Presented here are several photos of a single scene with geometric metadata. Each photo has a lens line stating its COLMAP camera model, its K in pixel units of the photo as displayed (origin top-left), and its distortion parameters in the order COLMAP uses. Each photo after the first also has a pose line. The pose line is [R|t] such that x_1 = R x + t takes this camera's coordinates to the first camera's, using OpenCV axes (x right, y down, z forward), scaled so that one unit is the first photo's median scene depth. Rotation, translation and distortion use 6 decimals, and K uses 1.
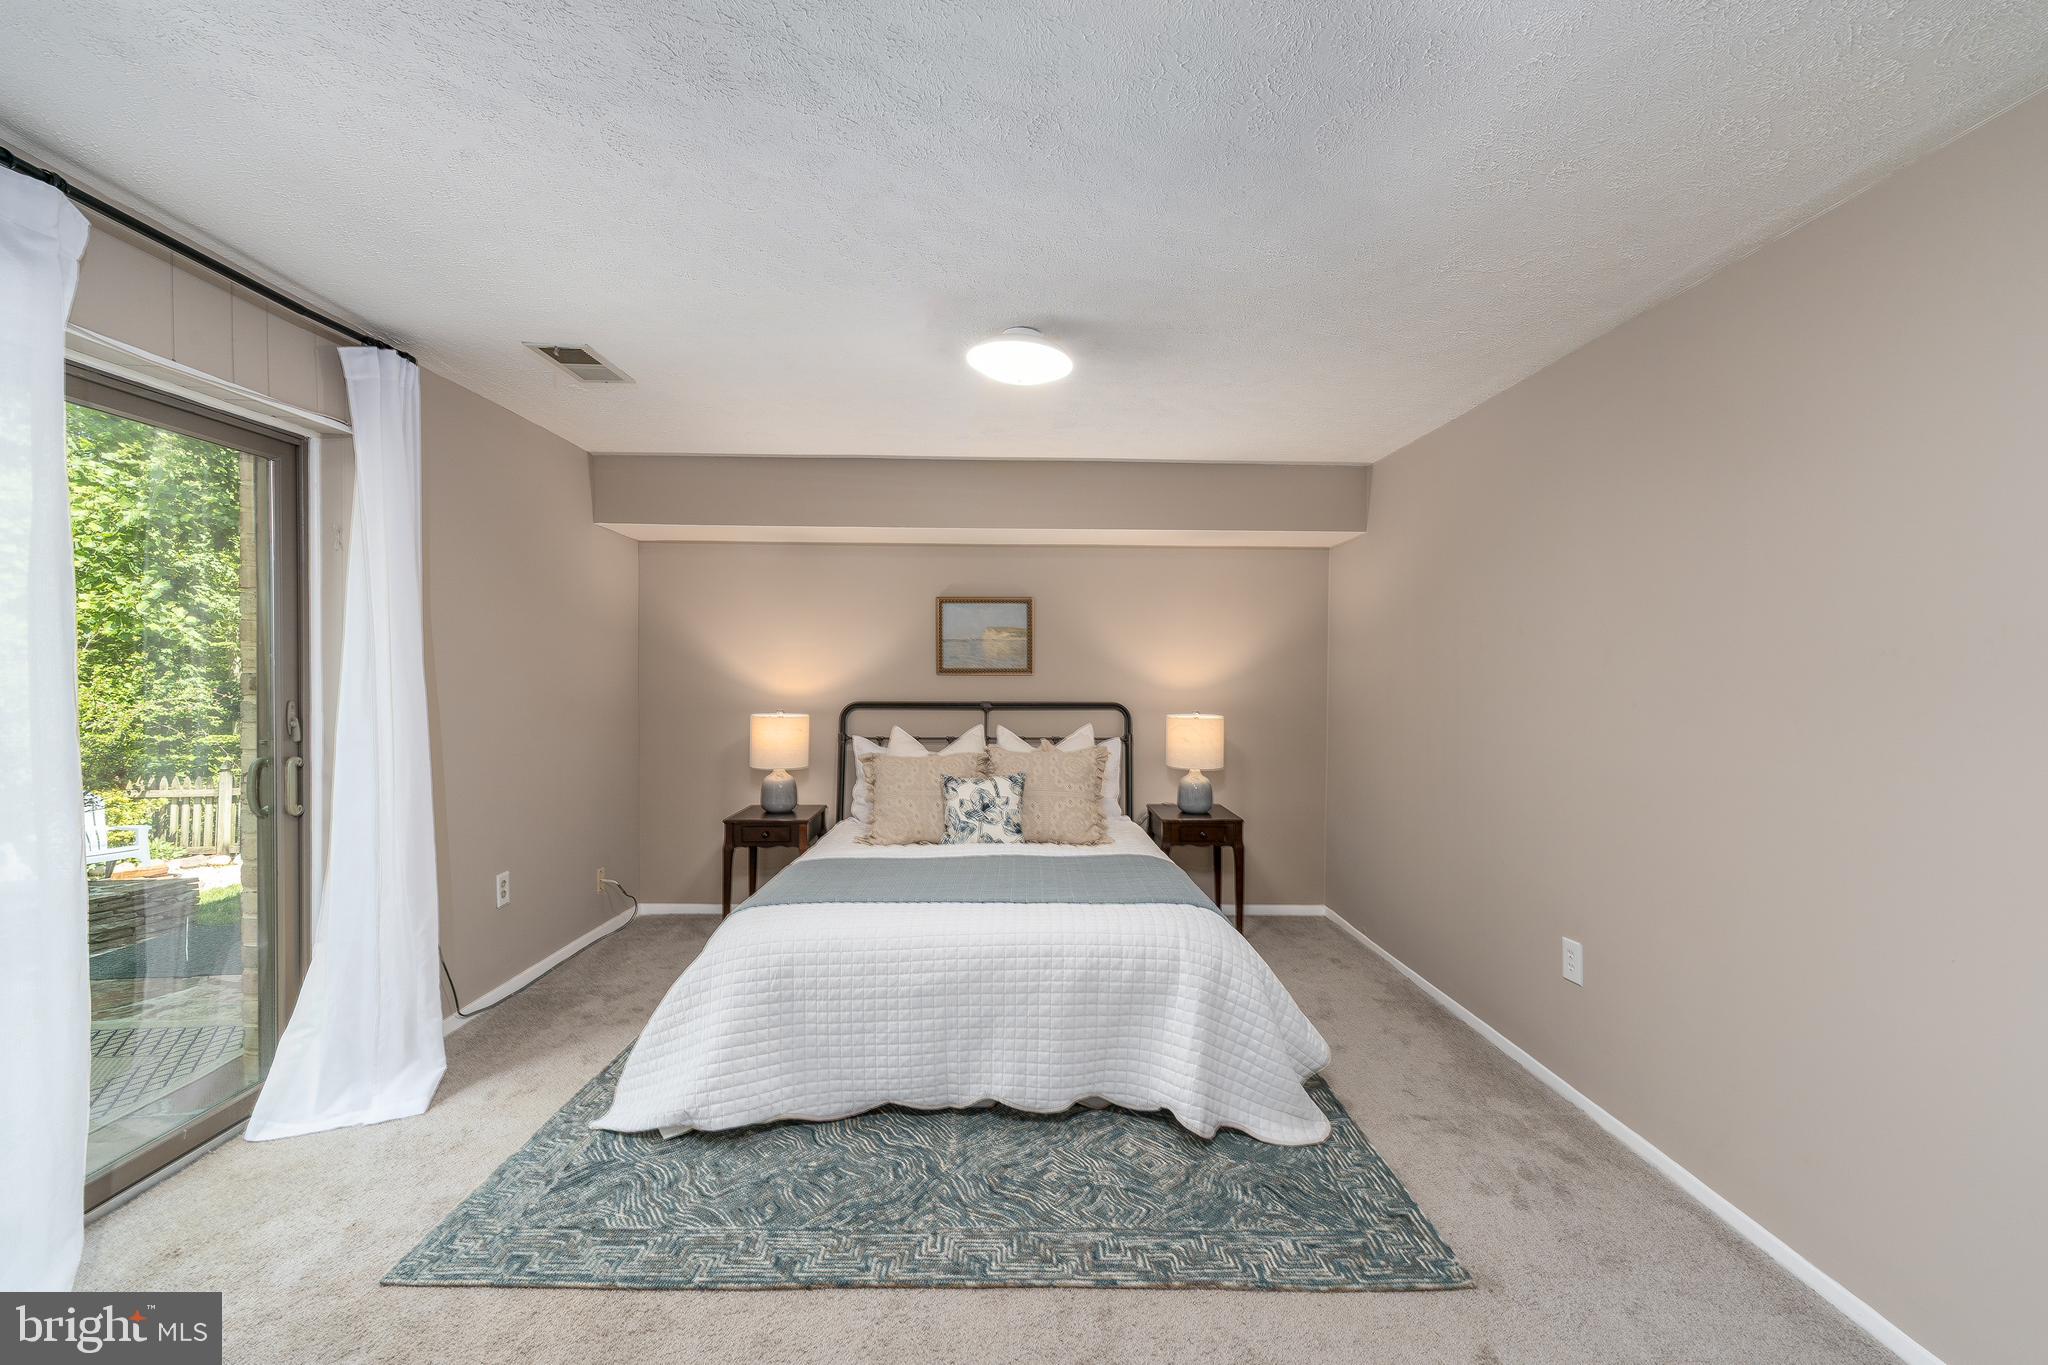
lens RADIAL K [[839.7, 0, 1021.0], [0, 839.7, 684.5], [0, 0, 1]] dist [-0.000998, -0.000201]
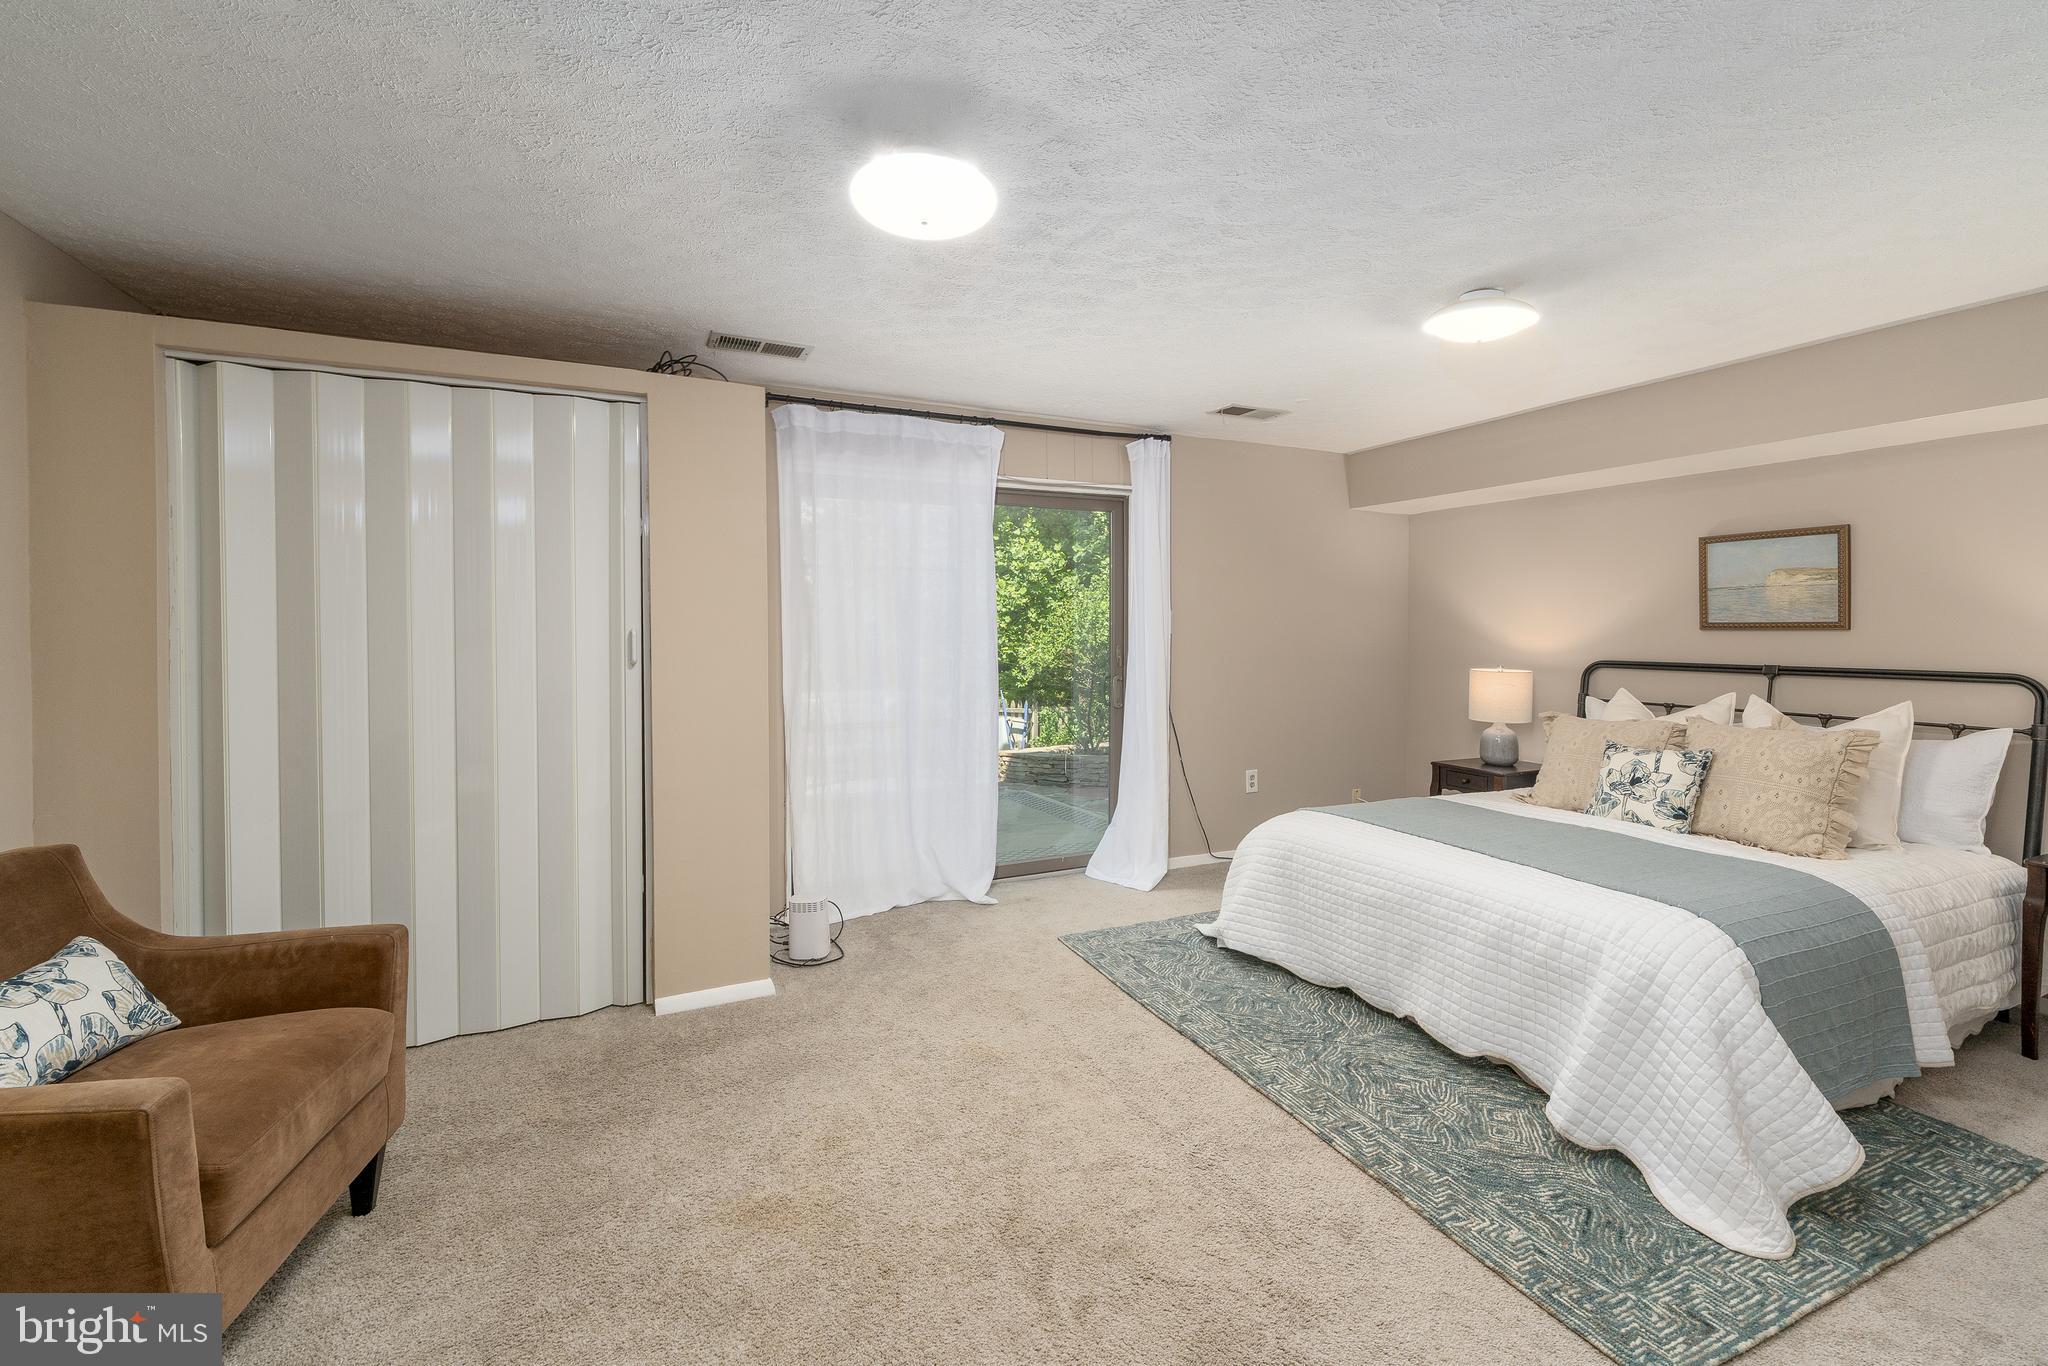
lens RADIAL K [[839.7, 0, 1007.8], [0, 839.7, 635.5], [0, 0, 1]] dist [-0.000998, -0.000201]
pose [[0.393972, 0.003249, -0.919117, 0.743788], [-0.014275, 0.999895, -0.002585, 0.009499], [0.919012, 0.014139, 0.393977, 0.080302]]
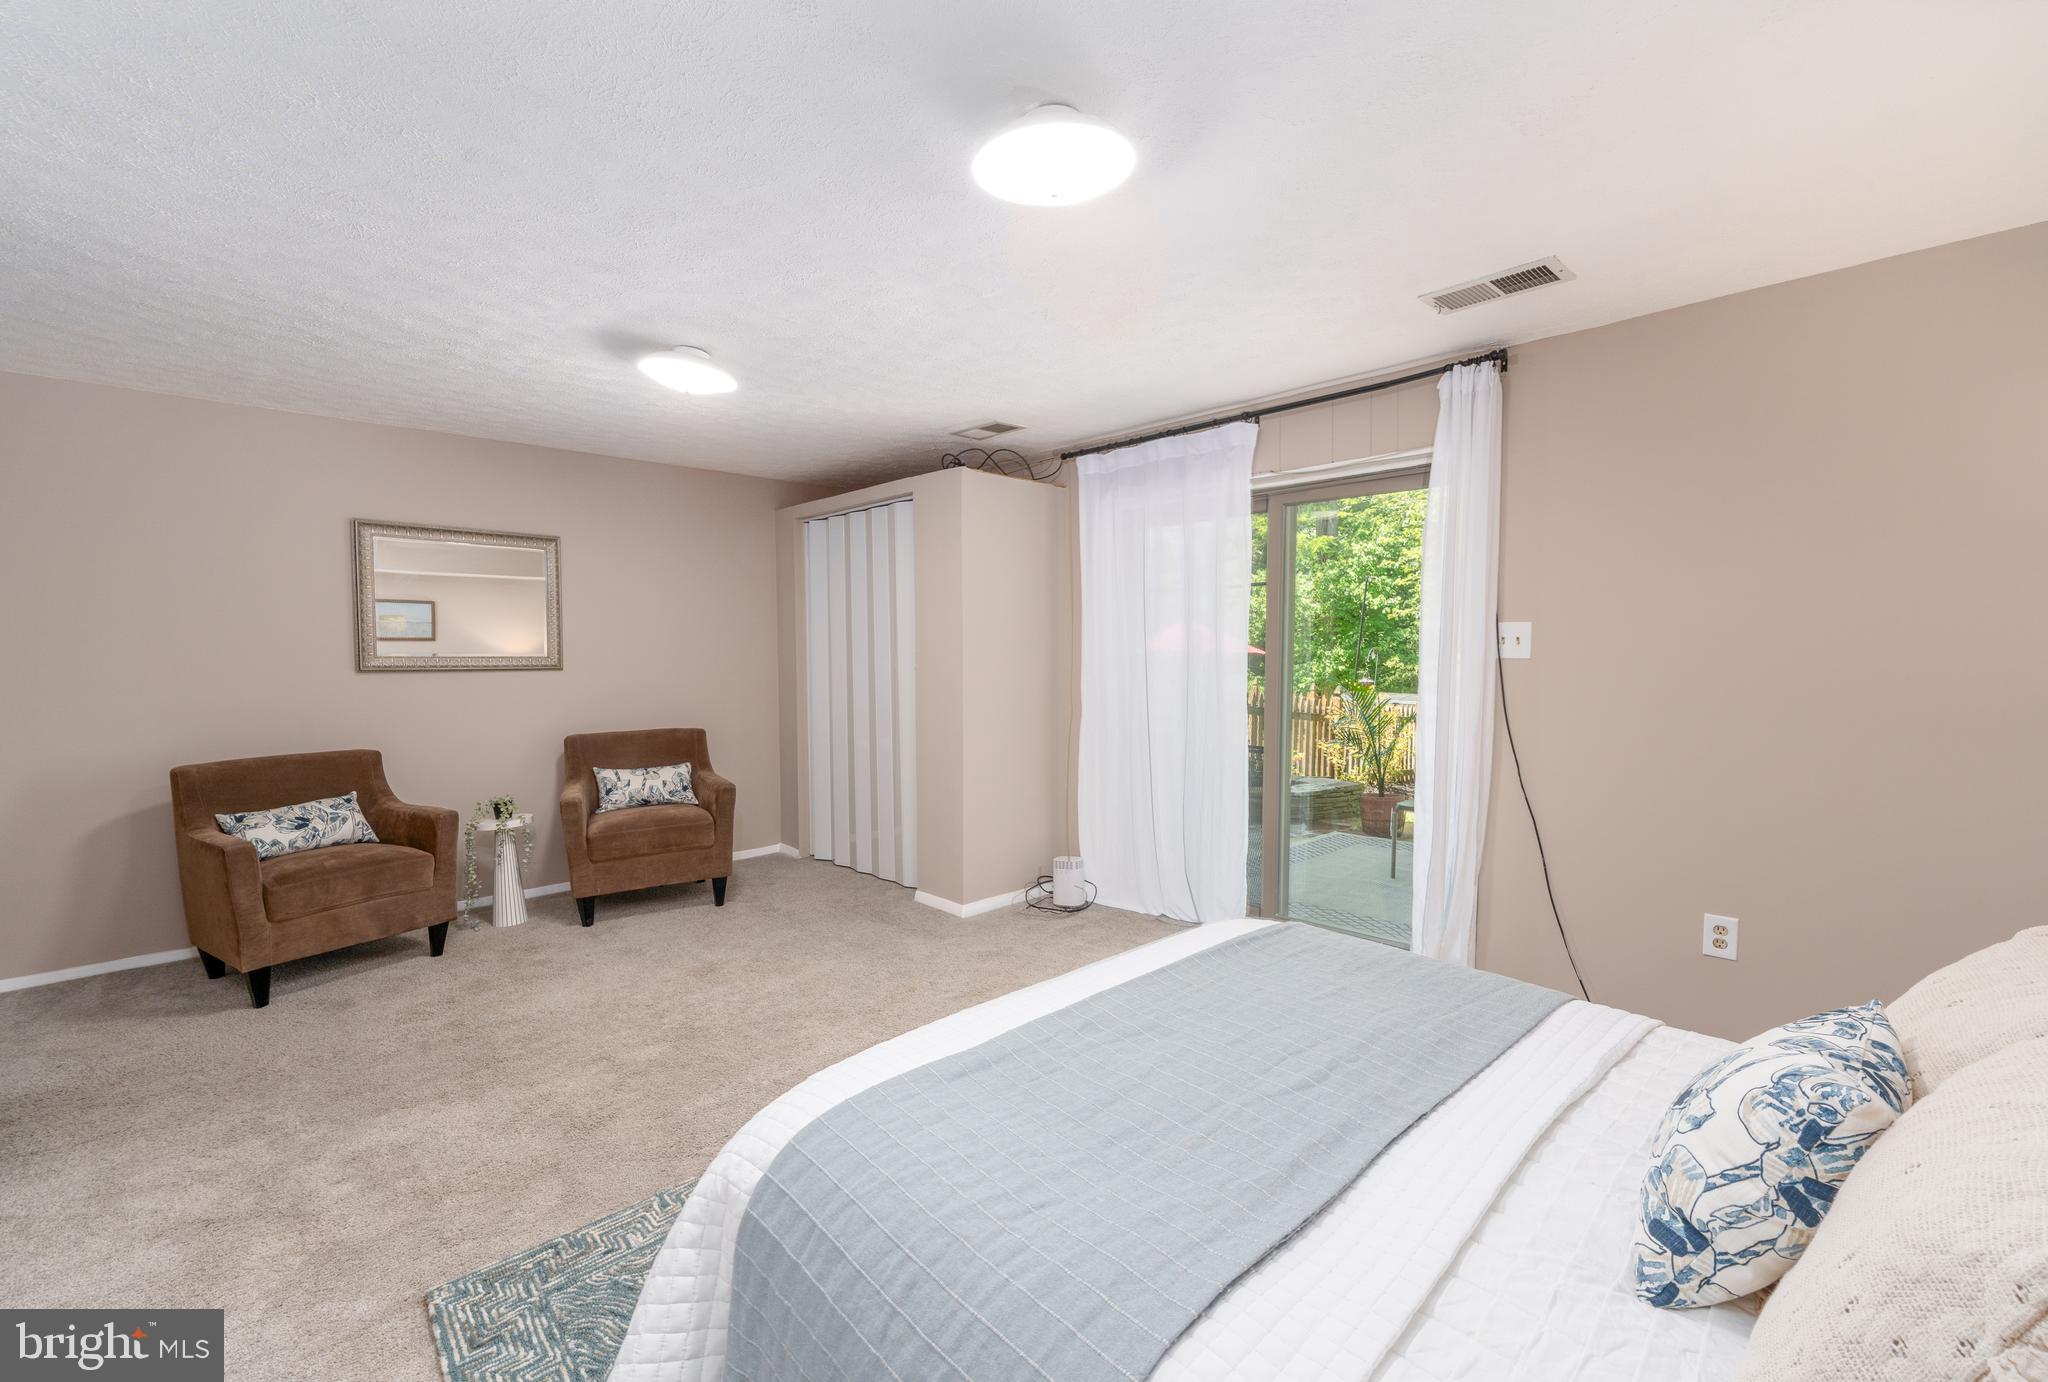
lens RADIAL K [[839.7, 0, 1052.6], [0, 839.7, 692.4], [0, 0, 1]] dist [-0.000998, -0.000201]
pose [[-0.719371, 0.035128, -0.693737, 0.491498], [-0.018826, 0.997368, 0.070025, -0.030445], [0.694370, 0.063434, -0.716816, 1.573034]]
